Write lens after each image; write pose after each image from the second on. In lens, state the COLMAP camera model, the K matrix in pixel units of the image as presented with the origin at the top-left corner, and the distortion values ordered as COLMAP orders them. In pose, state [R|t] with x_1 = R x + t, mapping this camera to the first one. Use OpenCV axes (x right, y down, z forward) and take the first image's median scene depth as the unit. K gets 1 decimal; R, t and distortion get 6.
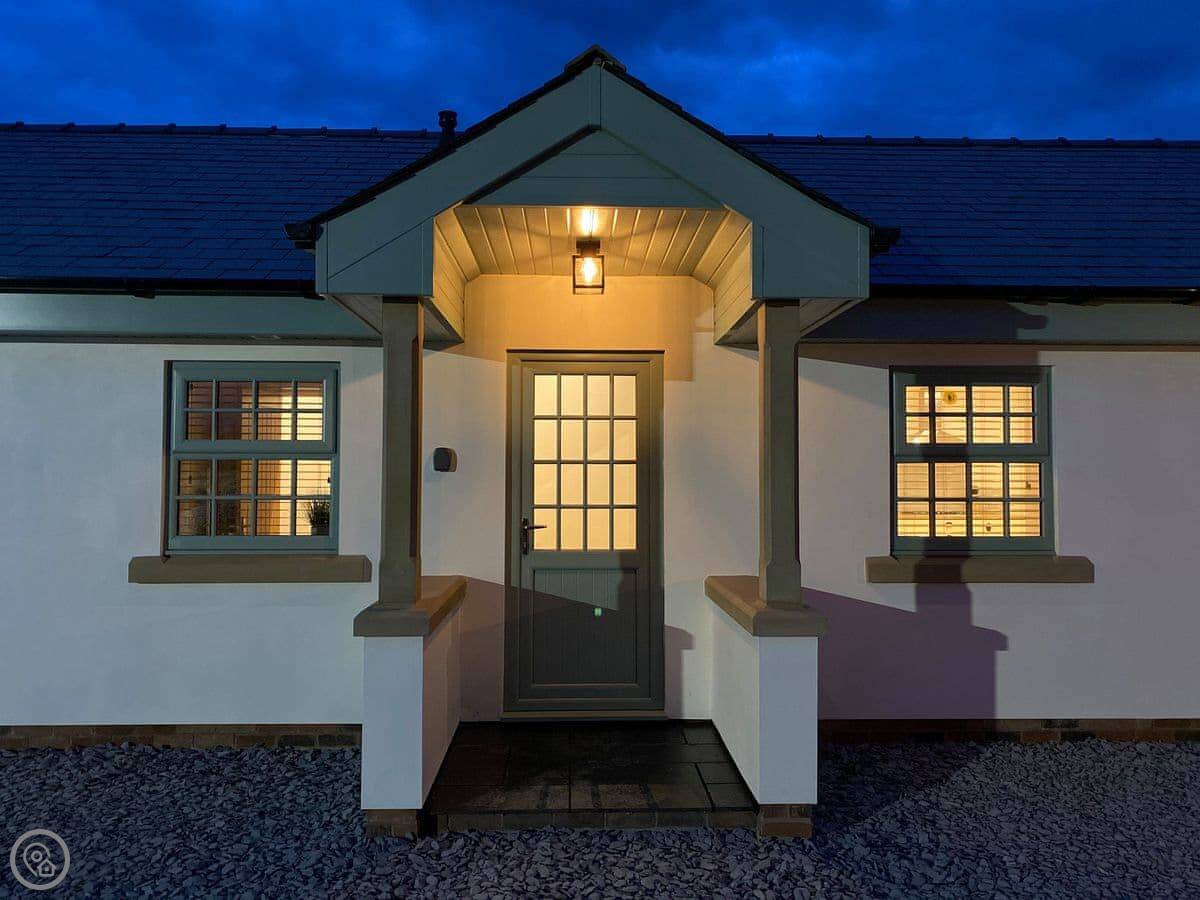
lens RADIAL K [[916.1, 0, 600.1], [0, 916.1, 452.7], [0, 0, 1]] dist [0.023808, -0.048441]
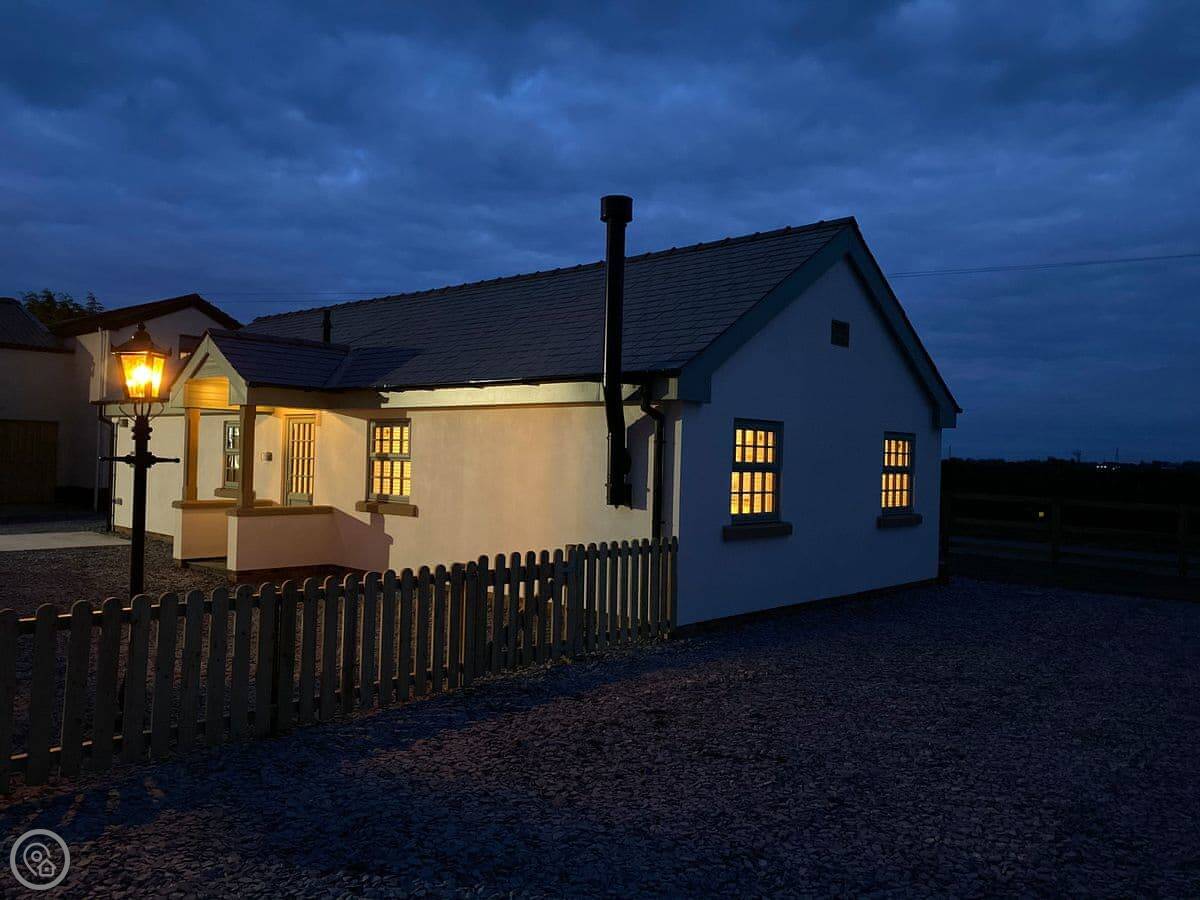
lens RADIAL K [[916.1, 0, 601.4], [0, 916.1, 437.5], [0, 0, 1]] dist [0.023808, -0.048441]
pose [[0.728313, 0.001998, -0.685242, 2.355396], [-0.015279, 0.999794, -0.013324, -0.025945], [0.685075, 0.020174, 0.728193, -0.294150]]
